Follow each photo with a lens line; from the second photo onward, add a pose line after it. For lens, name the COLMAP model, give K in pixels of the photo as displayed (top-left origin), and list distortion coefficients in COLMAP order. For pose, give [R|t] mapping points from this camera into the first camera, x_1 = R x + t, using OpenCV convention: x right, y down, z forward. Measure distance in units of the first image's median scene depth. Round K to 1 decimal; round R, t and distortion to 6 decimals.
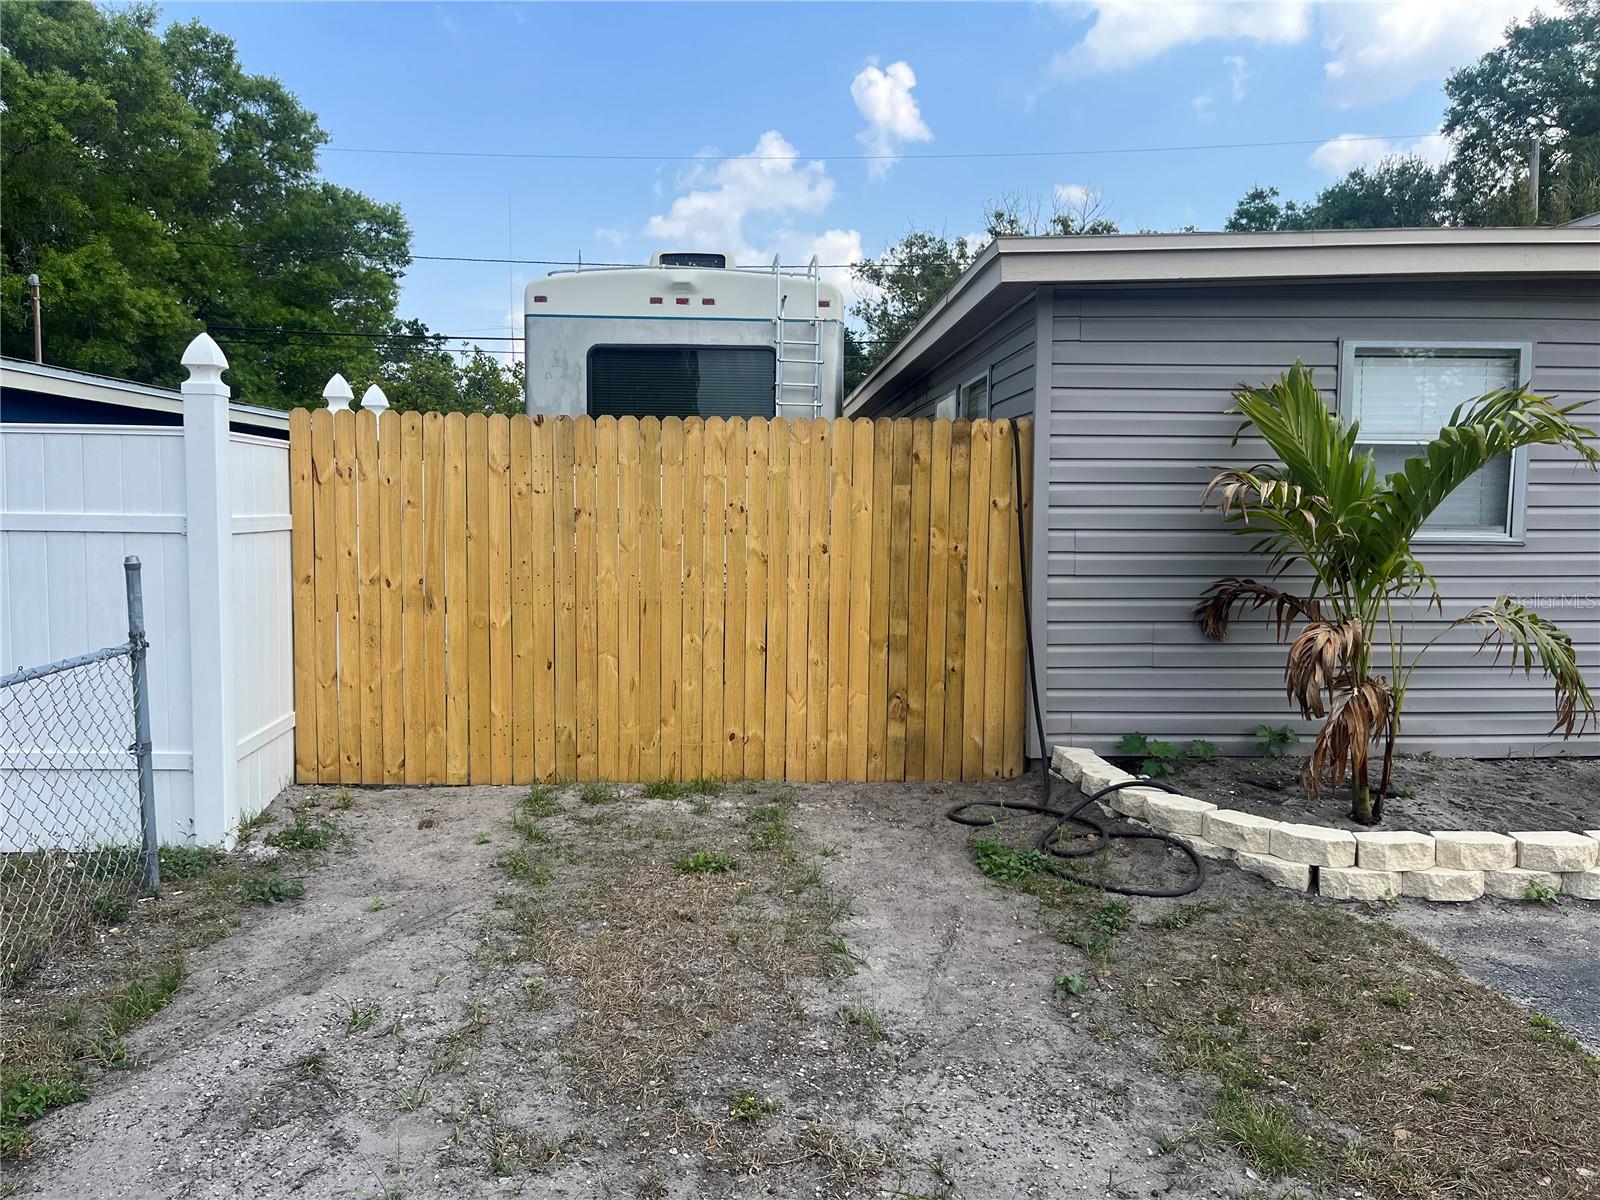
lens RADIAL K [[1217.7, 0, 840.1], [0, 1217.7, 592.4], [0, 0, 1]] dist [0.077517, -0.106003]
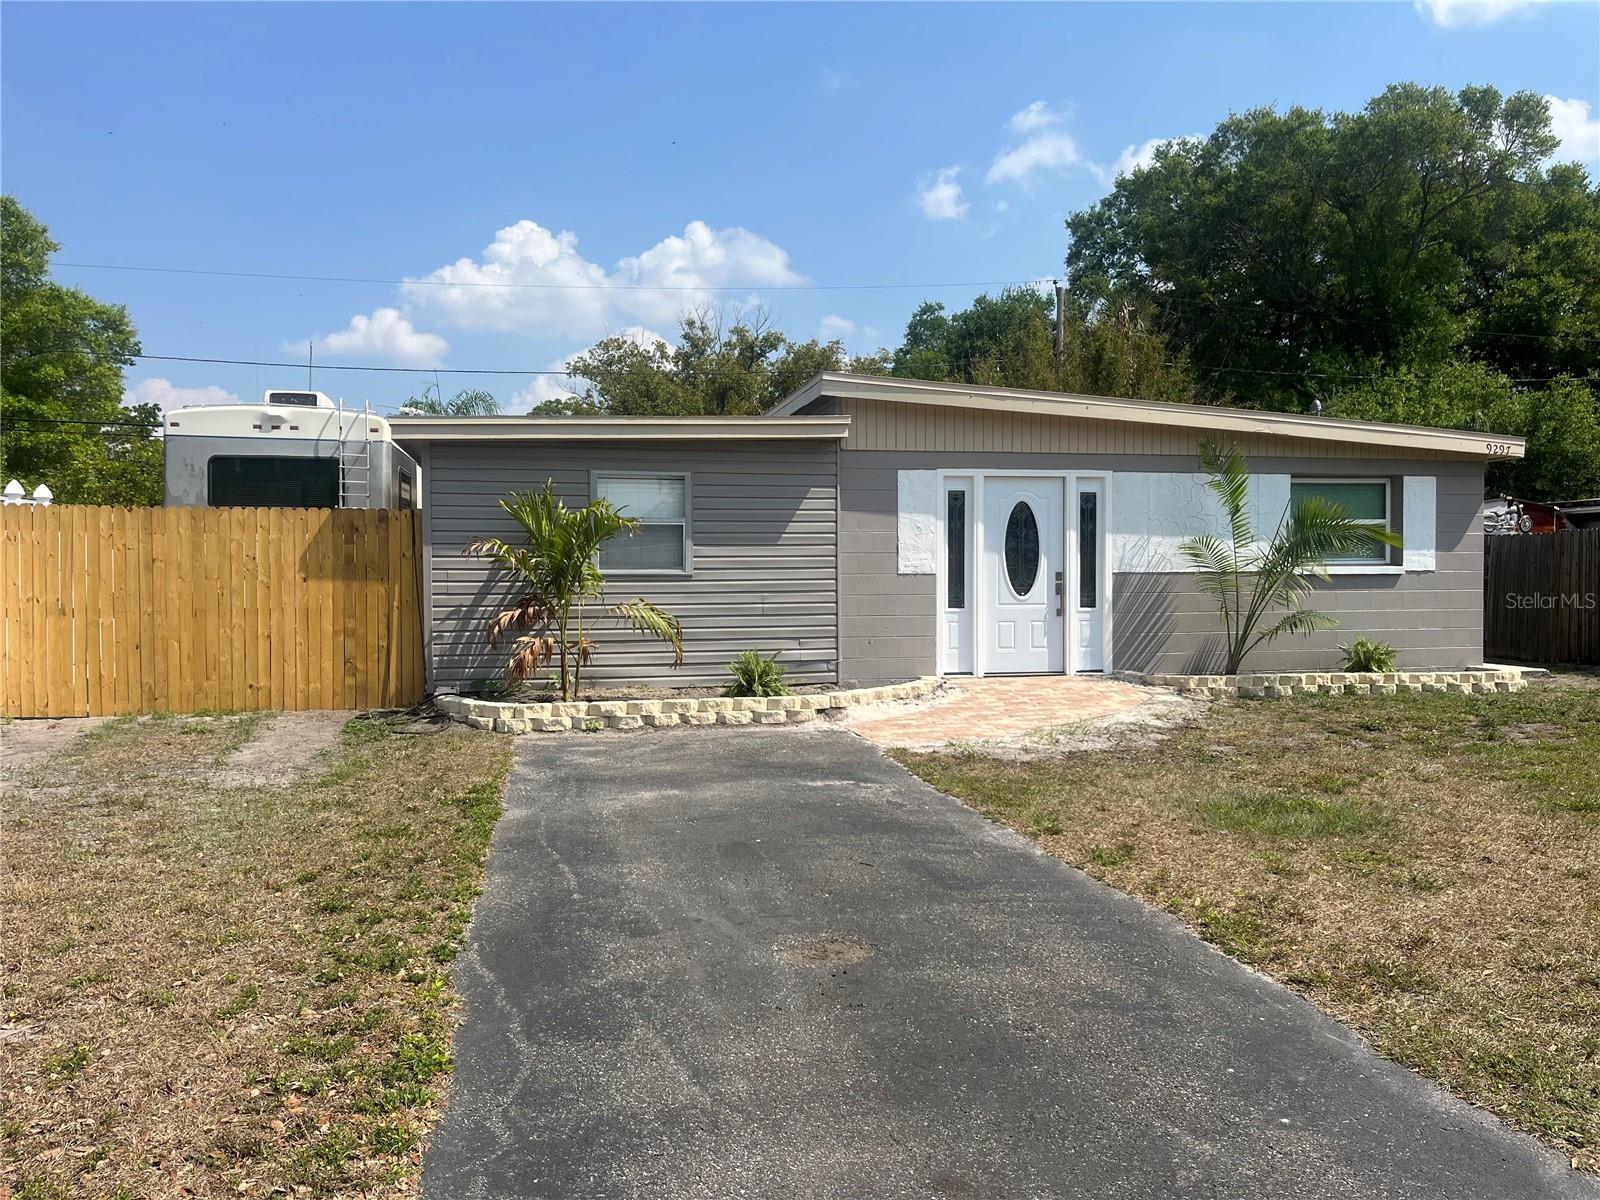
lens RADIAL K [[1184.3, 0, 802.1], [0, 1184.3, 601.7], [0, 0, 1]] dist [0.075799, -0.070697]
pose [[0.988882, -0.009762, 0.148384, 0.449602], [0.017096, 0.998690, -0.048230, 0.093879], [-0.147719, 0.050230, 0.987753, -0.853195]]
